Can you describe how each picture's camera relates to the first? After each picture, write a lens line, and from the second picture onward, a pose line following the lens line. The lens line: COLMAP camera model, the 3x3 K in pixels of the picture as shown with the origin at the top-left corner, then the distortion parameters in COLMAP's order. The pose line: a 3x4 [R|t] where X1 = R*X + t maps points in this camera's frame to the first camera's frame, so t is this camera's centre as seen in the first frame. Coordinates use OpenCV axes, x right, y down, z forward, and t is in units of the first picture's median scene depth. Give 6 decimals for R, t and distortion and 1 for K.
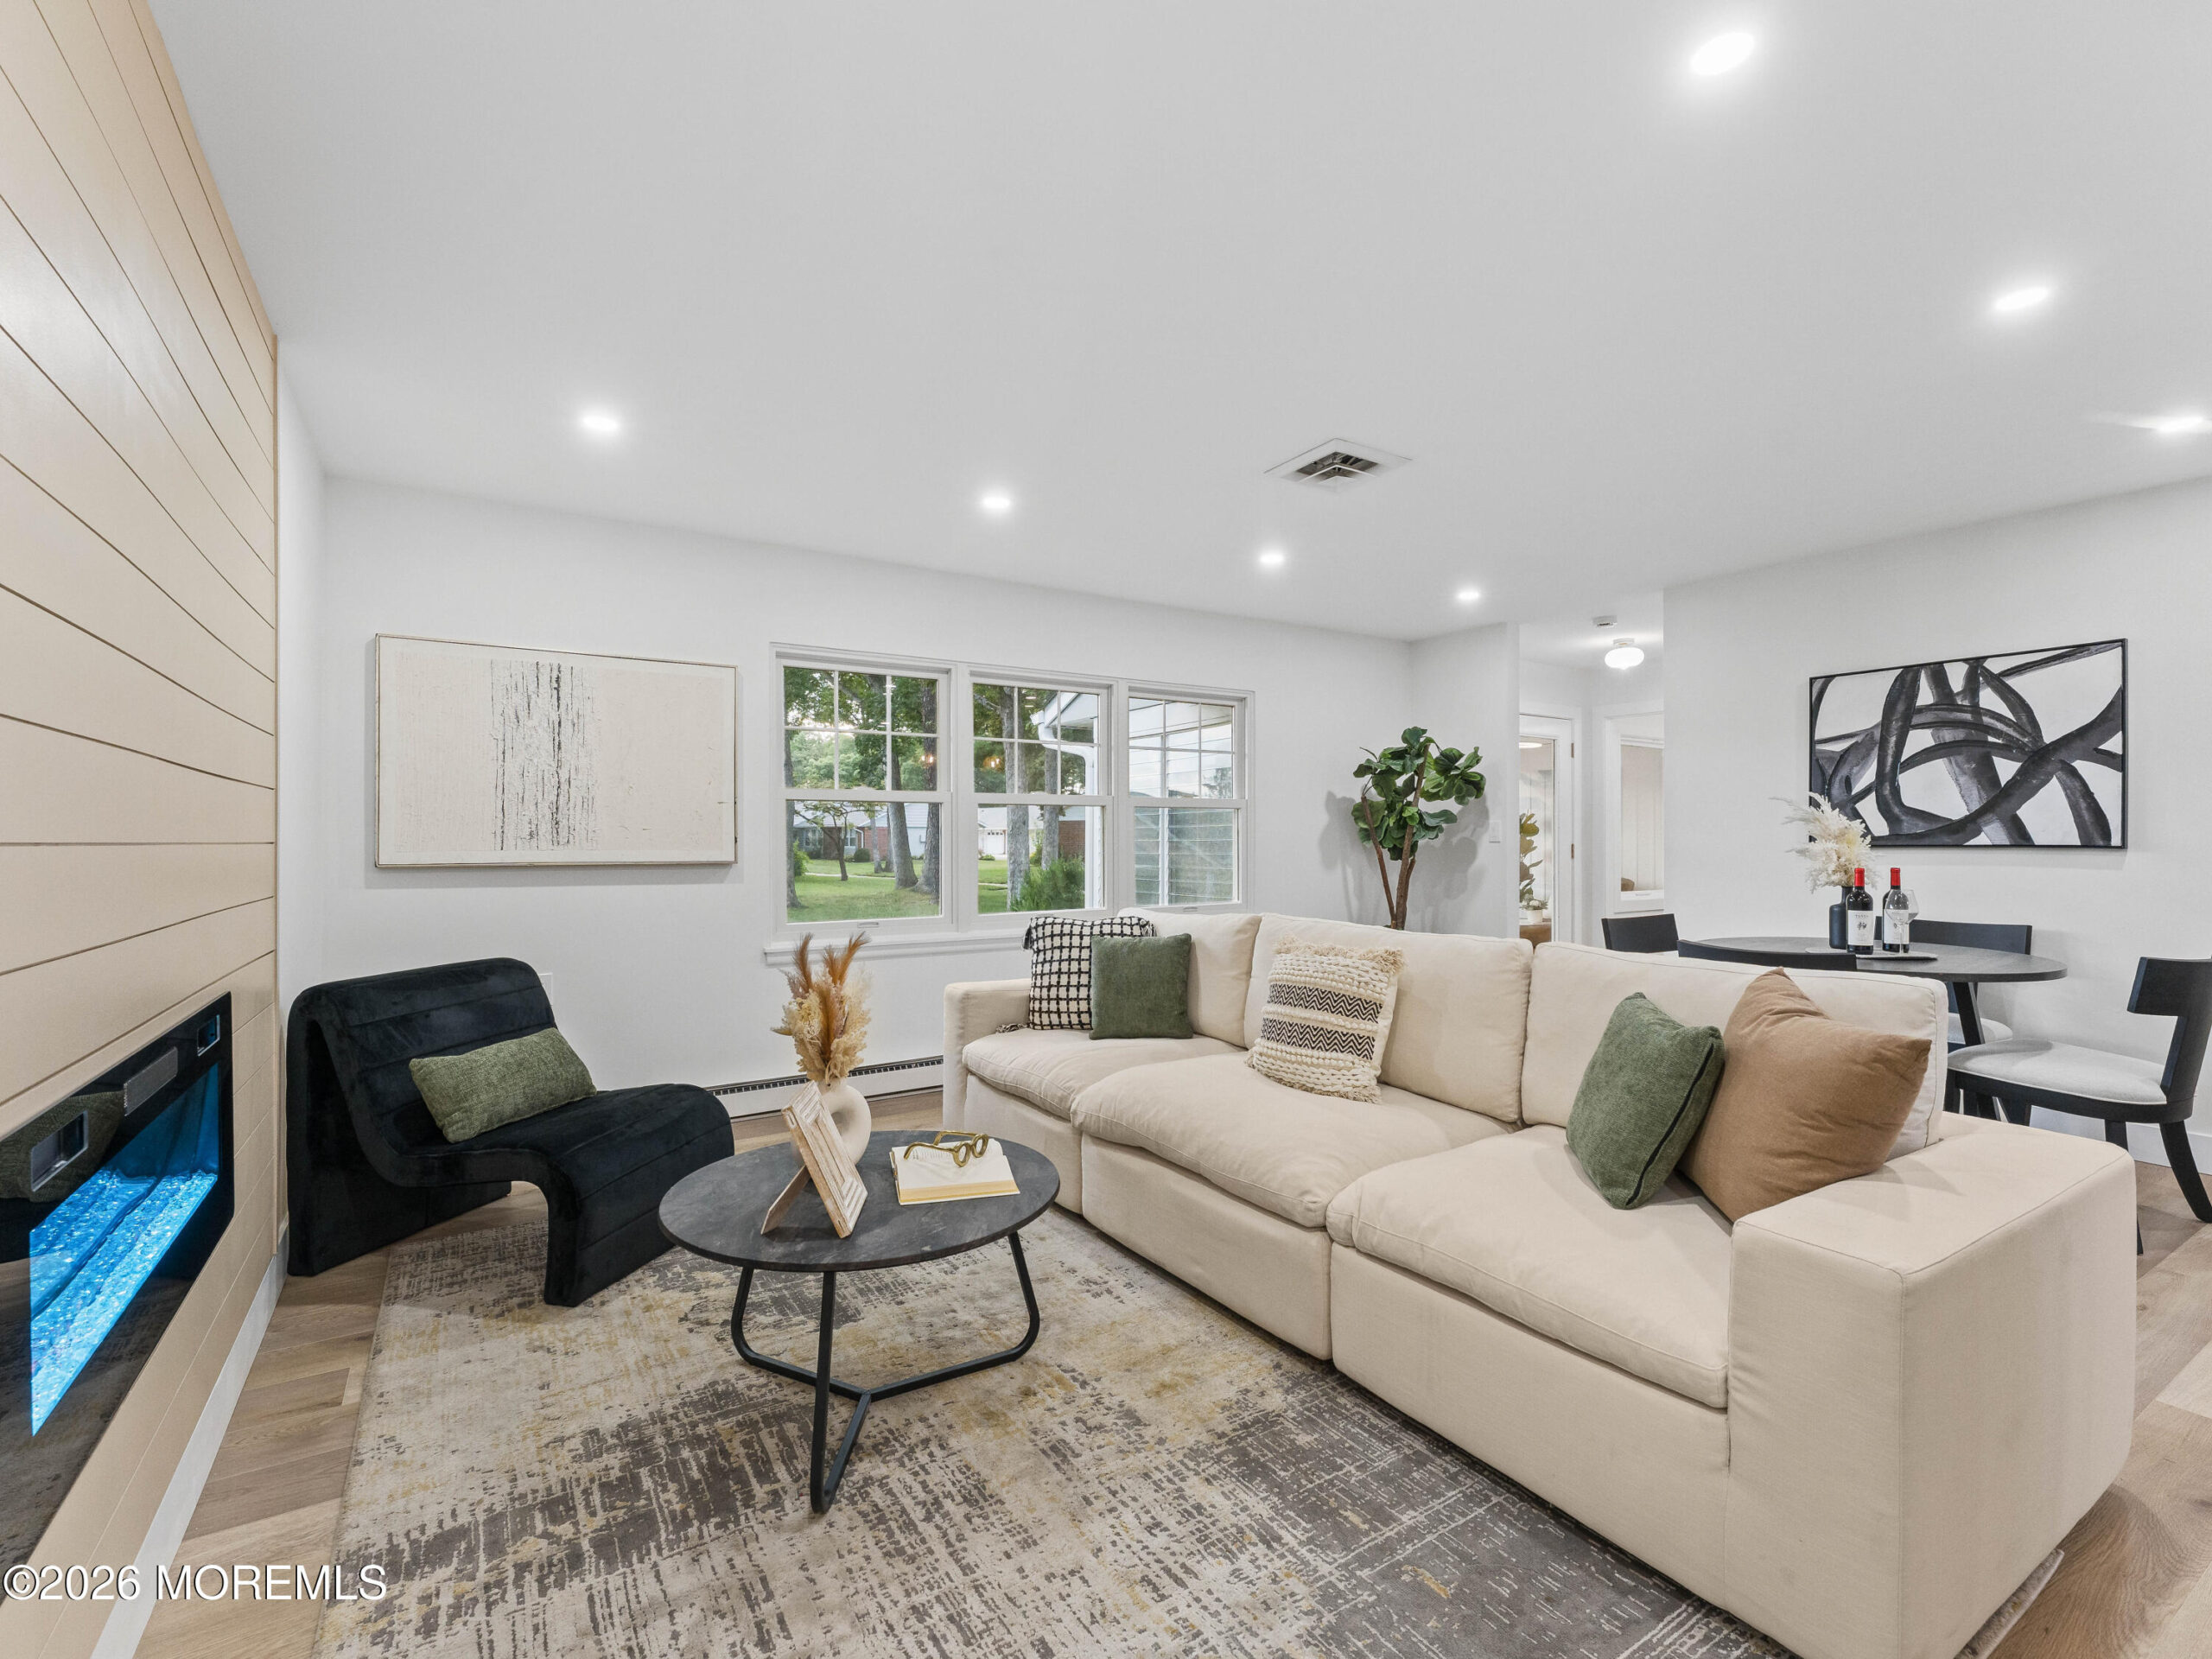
lens RADIAL K [[1010.3, 0, 1104.4], [0, 1010.3, 837.4], [0, 0, 1]] dist [-0.002957, 0.000744]
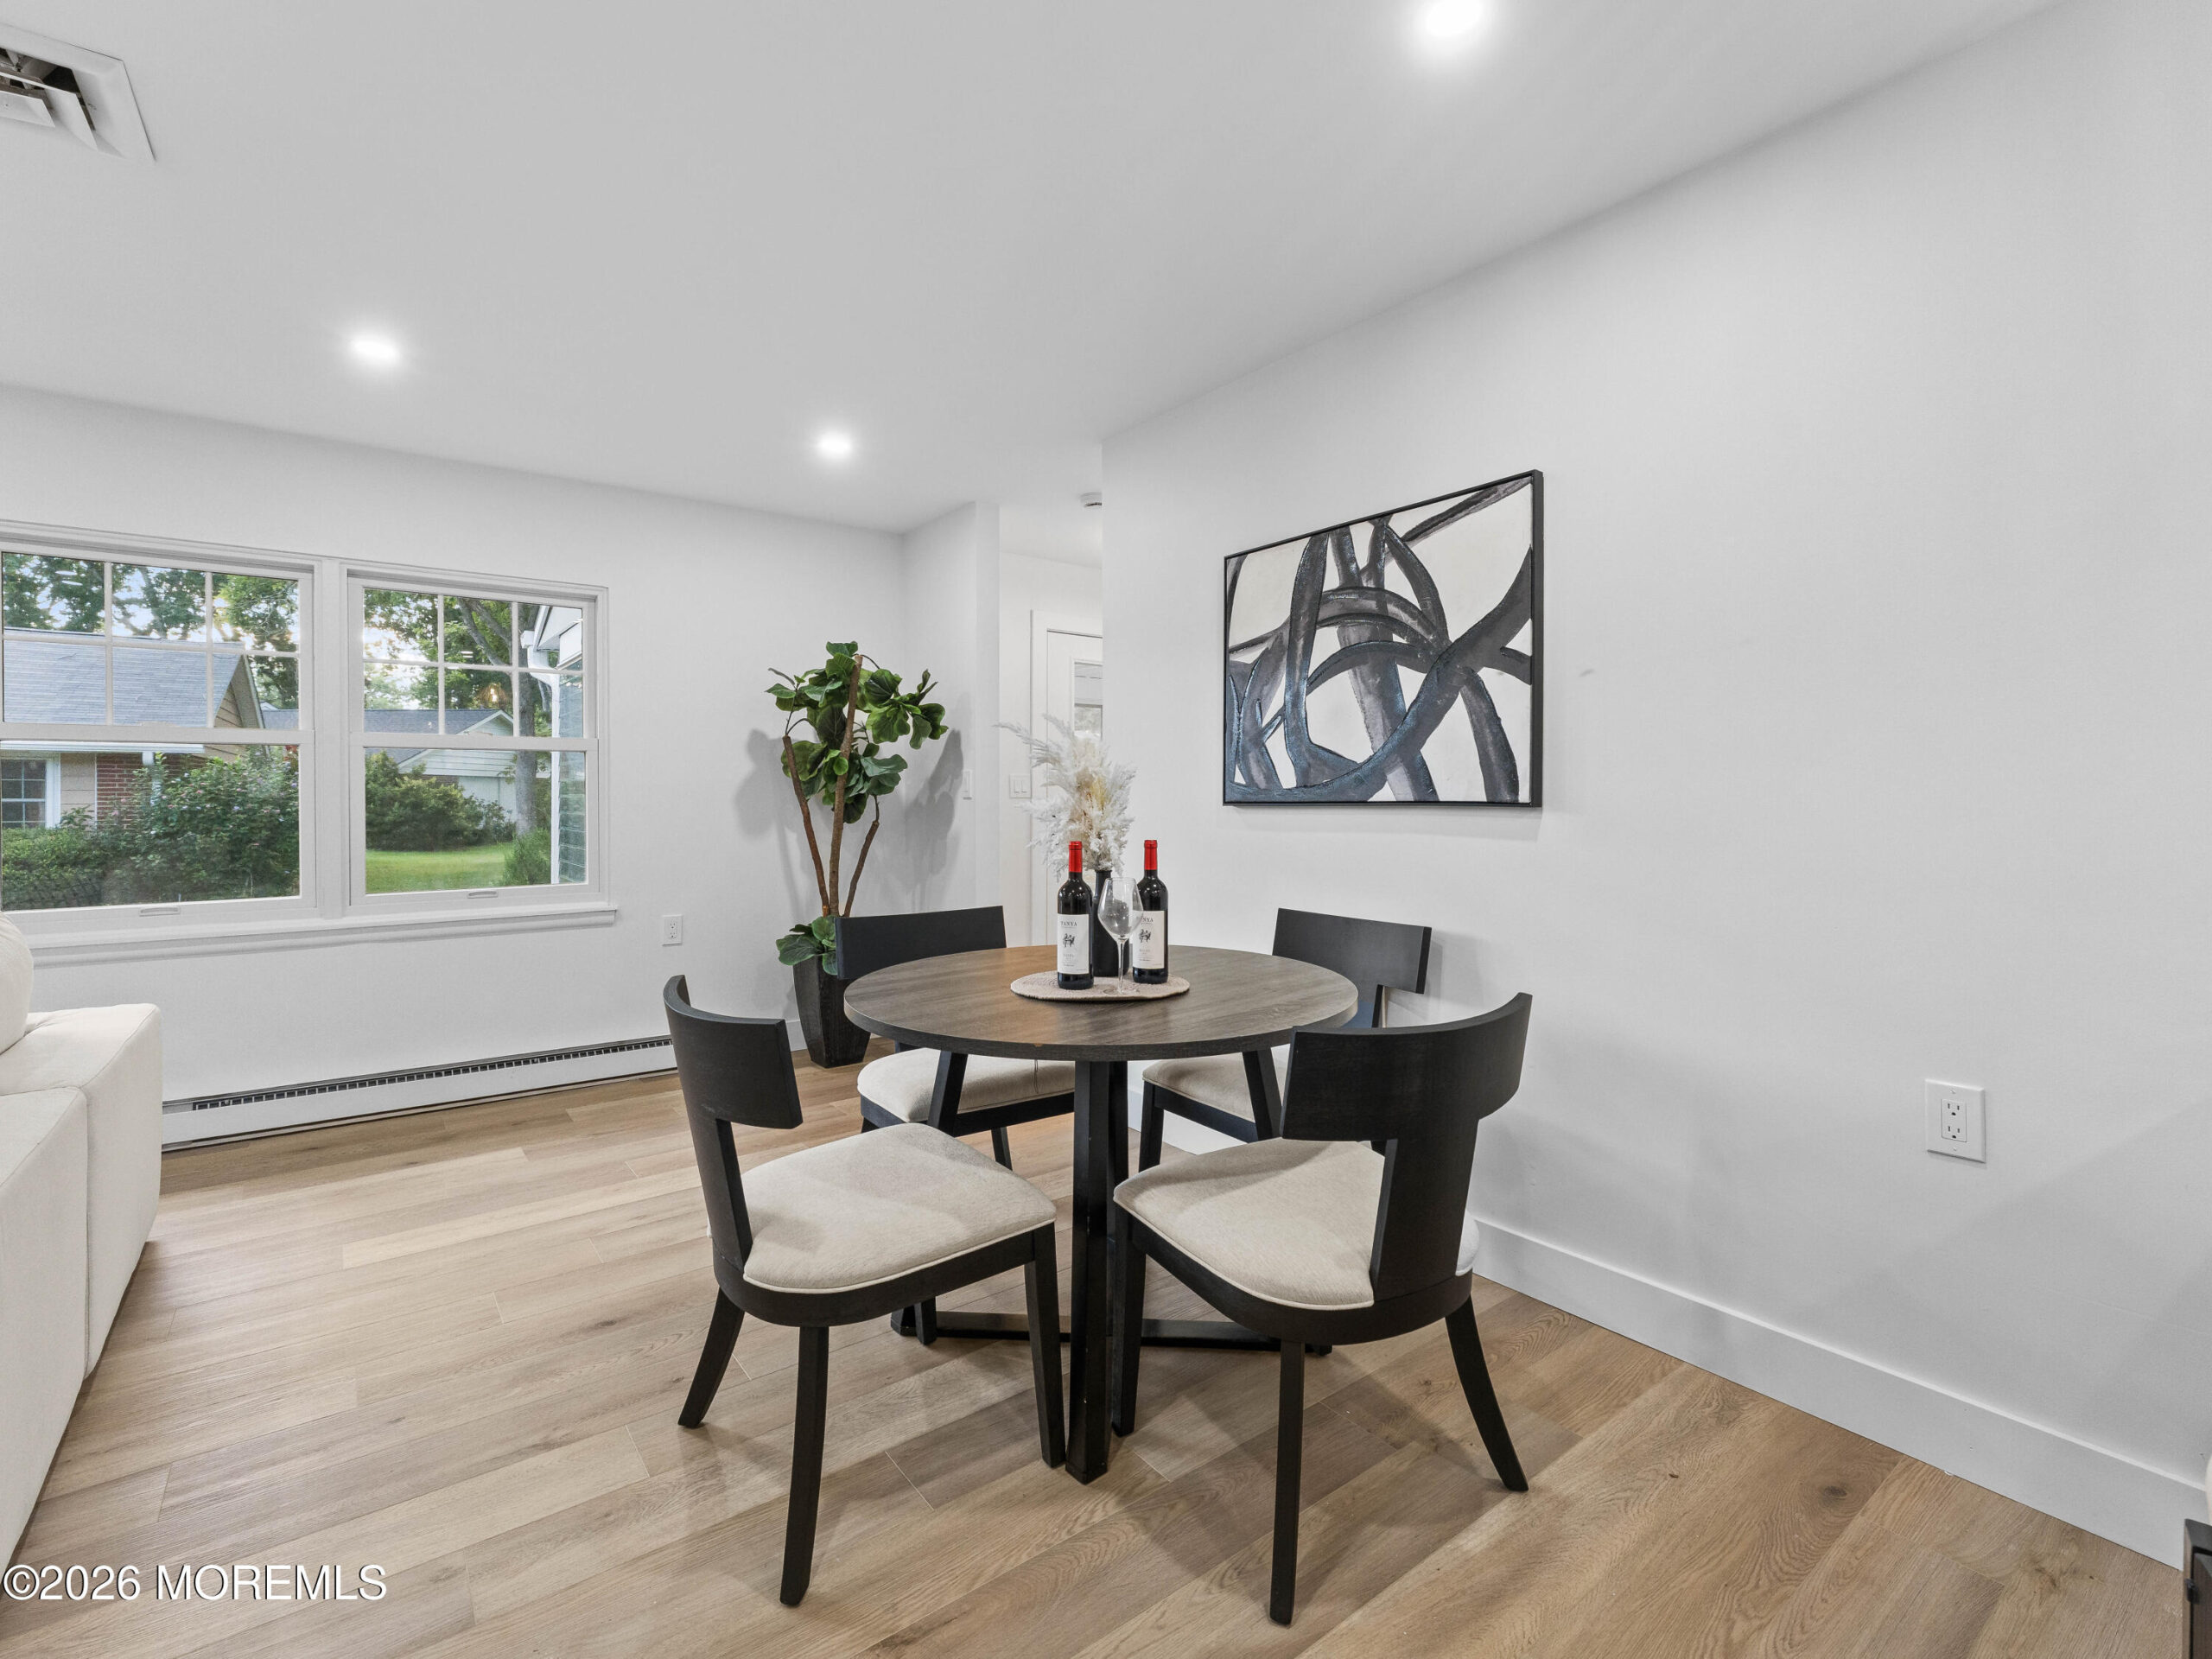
lens RADIAL K [[1010.3, 0, 1113.6], [0, 1010.3, 805.2], [0, 0, 1]] dist [-0.002957, 0.000744]
pose [[0.996405, -0.002374, 0.084681, 0.633700], [0.001320, 0.999921, 0.012495, 0.001613], [-0.084704, -0.012338, 0.996330, 0.360772]]
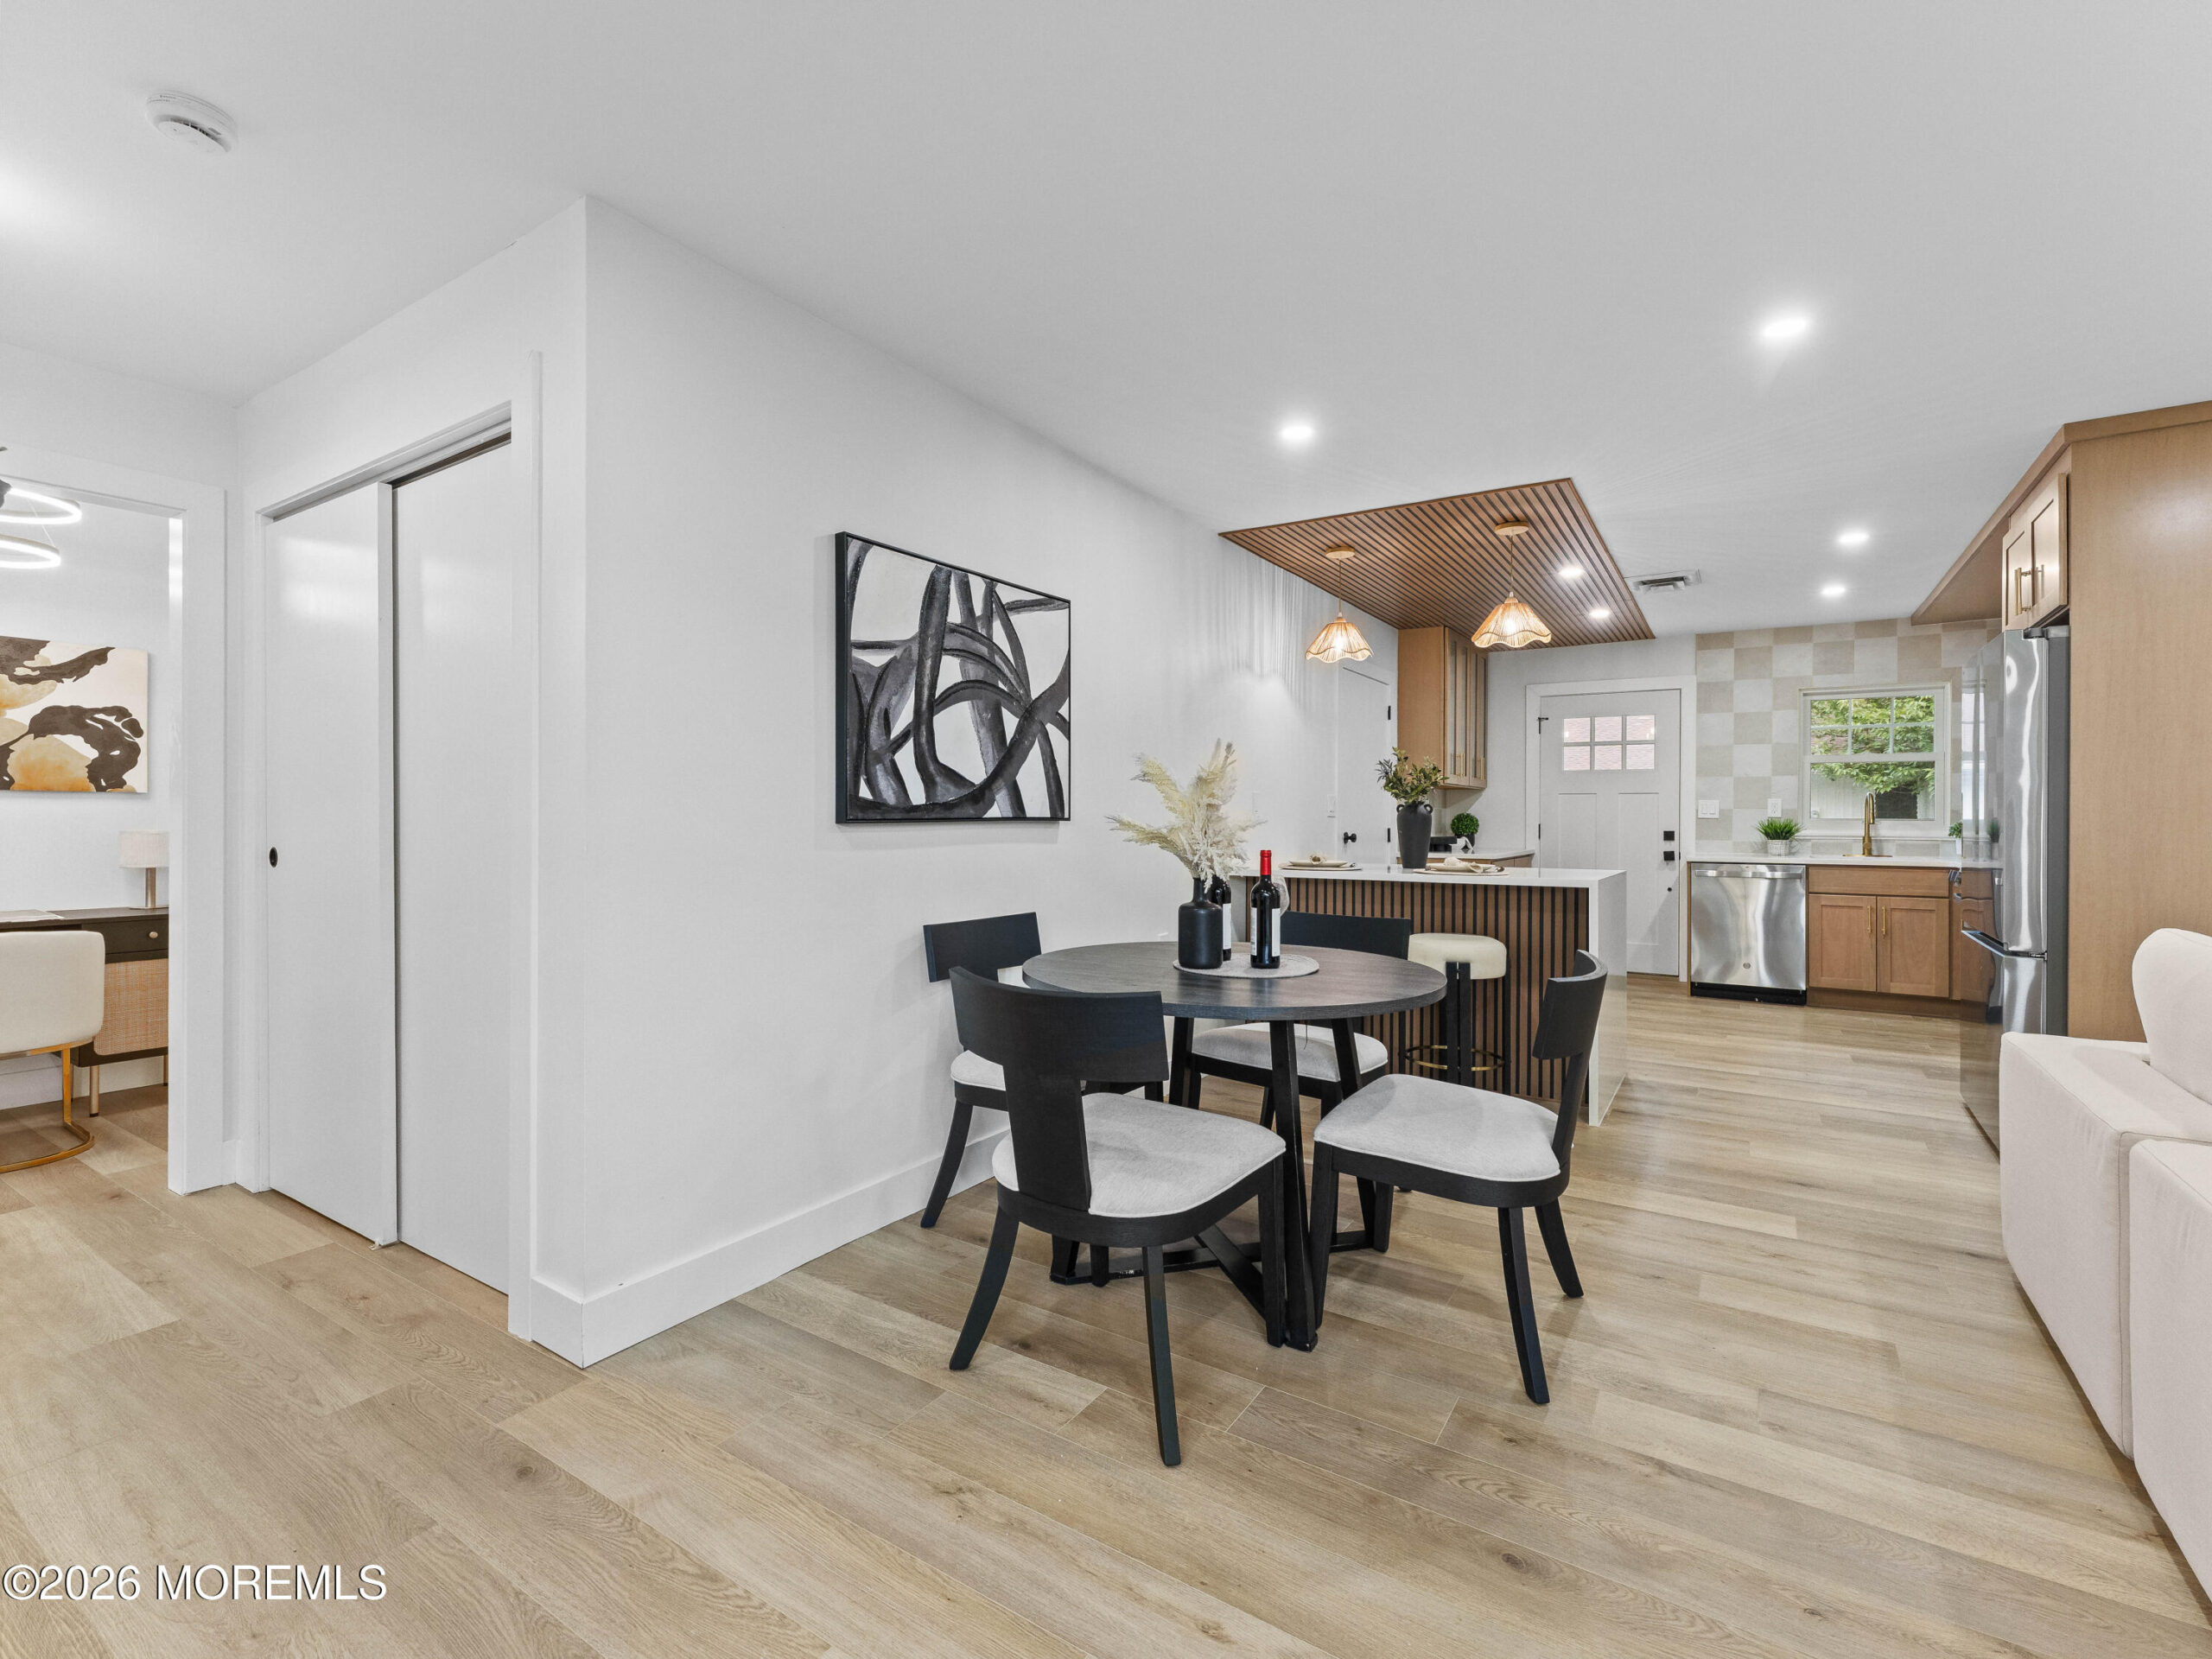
lens RADIAL K [[1010.3, 0, 1094.2], [0, 1010.3, 821.2], [0, 0, 1]] dist [-0.002957, 0.000744]
pose [[-0.408272, -0.010196, 0.912803, 0.116896], [-0.007057, 0.999943, 0.008013, 0.003526], [-0.912833, -0.003170, -0.408321, 1.240041]]
